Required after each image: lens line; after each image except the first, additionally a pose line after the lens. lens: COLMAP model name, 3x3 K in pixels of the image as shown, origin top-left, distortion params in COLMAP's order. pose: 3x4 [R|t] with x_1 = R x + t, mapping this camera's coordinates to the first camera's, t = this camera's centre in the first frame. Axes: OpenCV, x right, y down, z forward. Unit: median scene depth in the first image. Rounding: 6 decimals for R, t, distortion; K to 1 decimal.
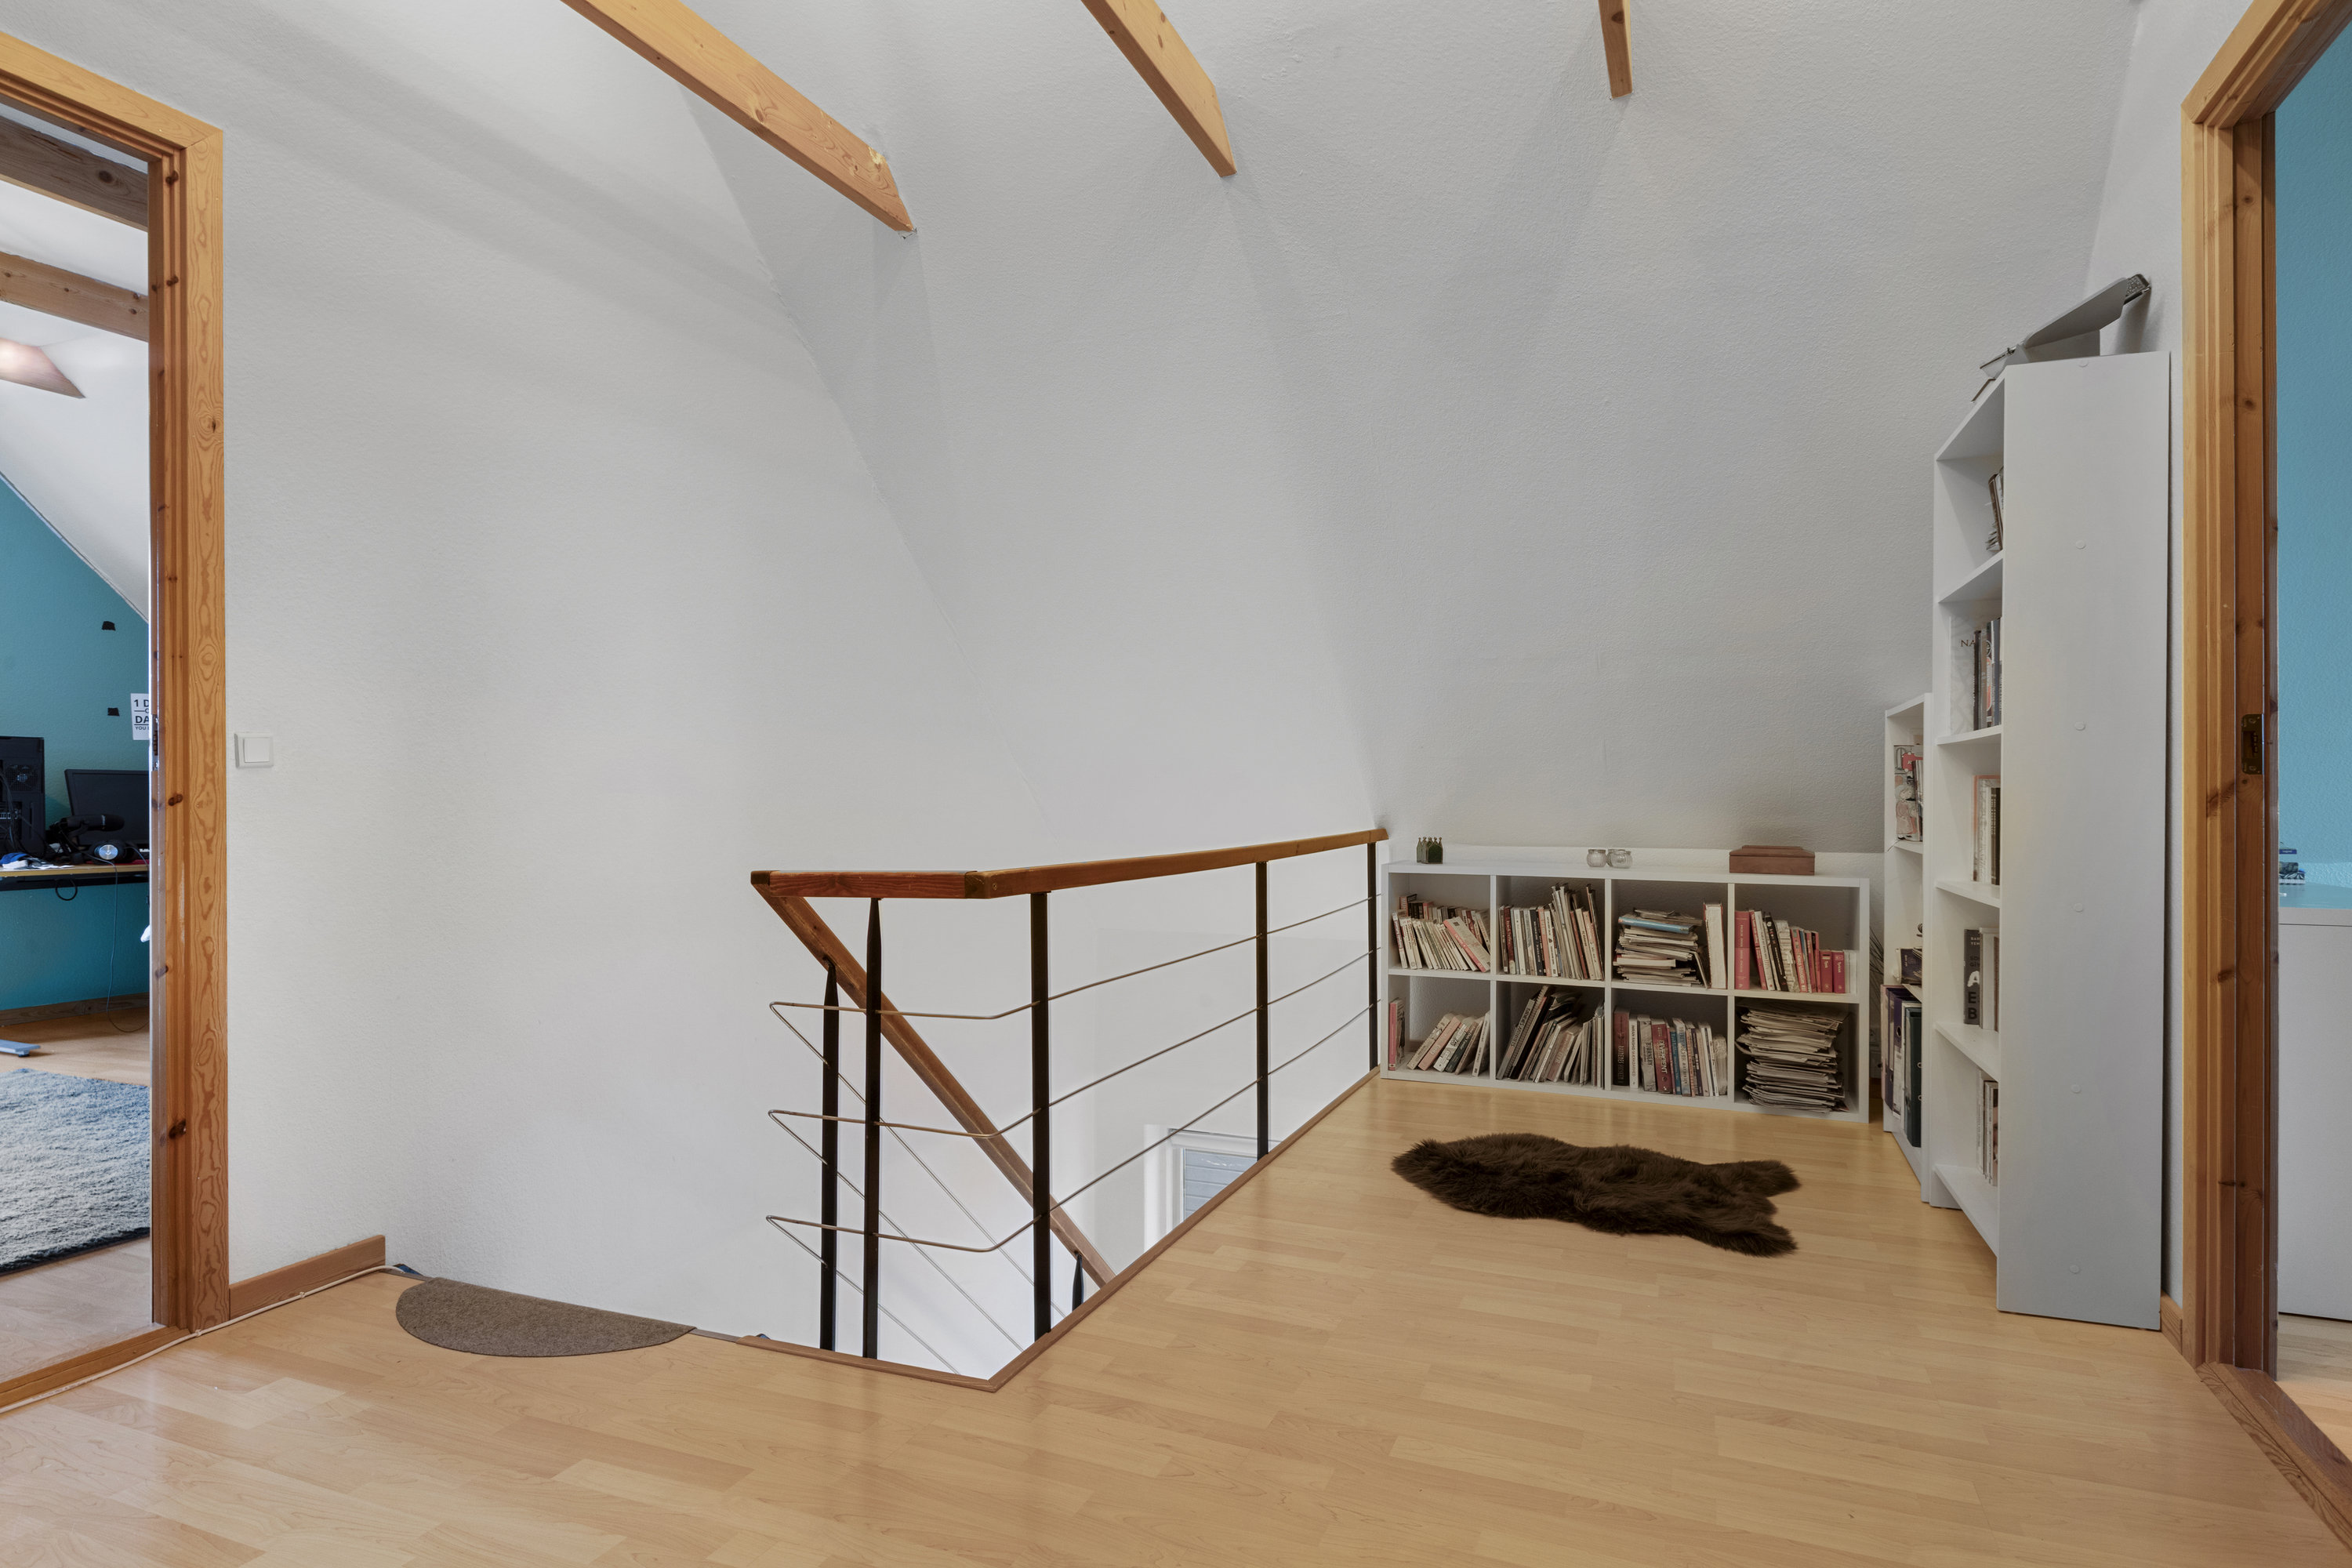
lens RADIAL K [[1295.7, 0, 1176.0], [0, 1295.7, 798.2], [0, 0, 1]] dist [0.002952, 0.000240]
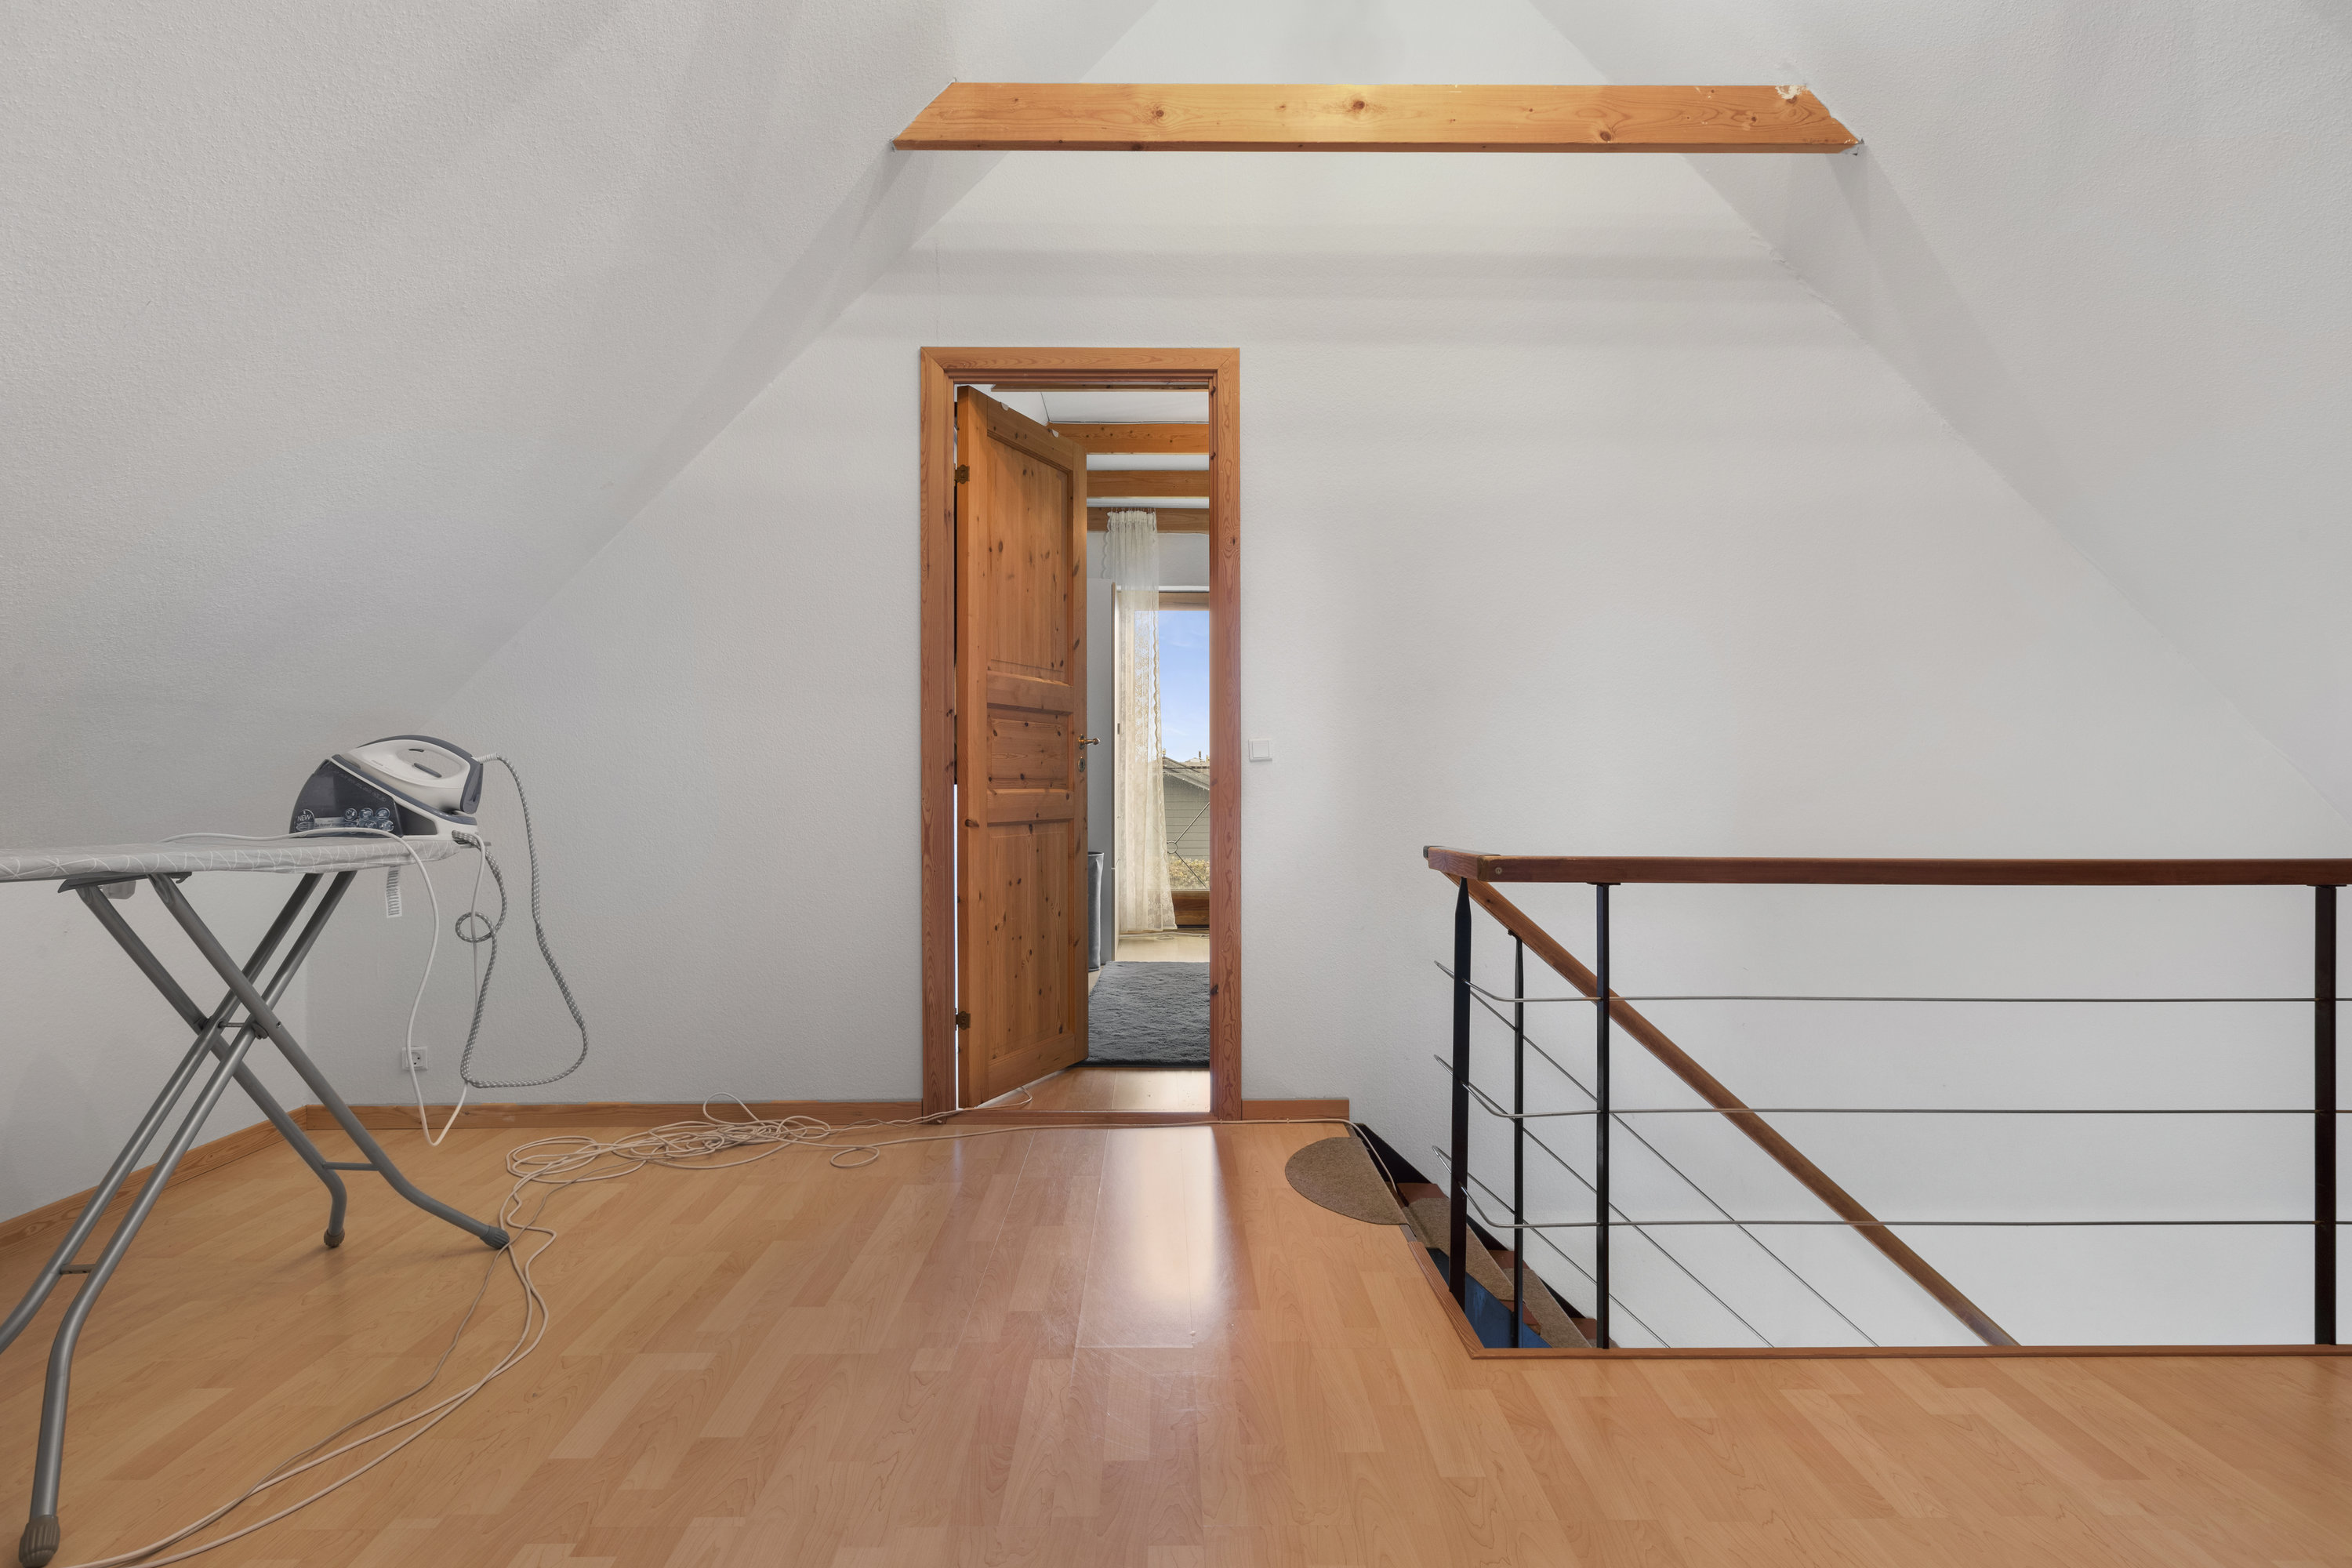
lens RADIAL K [[1258.2, 0, 1178.2], [0, 1258.2, 779.8], [0, 0, 1]] dist [0.002623, -0.000054]
pose [[0.386975, -0.000938, -0.922090, 0.543821], [-0.001523, 0.999997, -0.001657, 0.000877], [0.922089, 0.002046, 0.386972, 0.313008]]
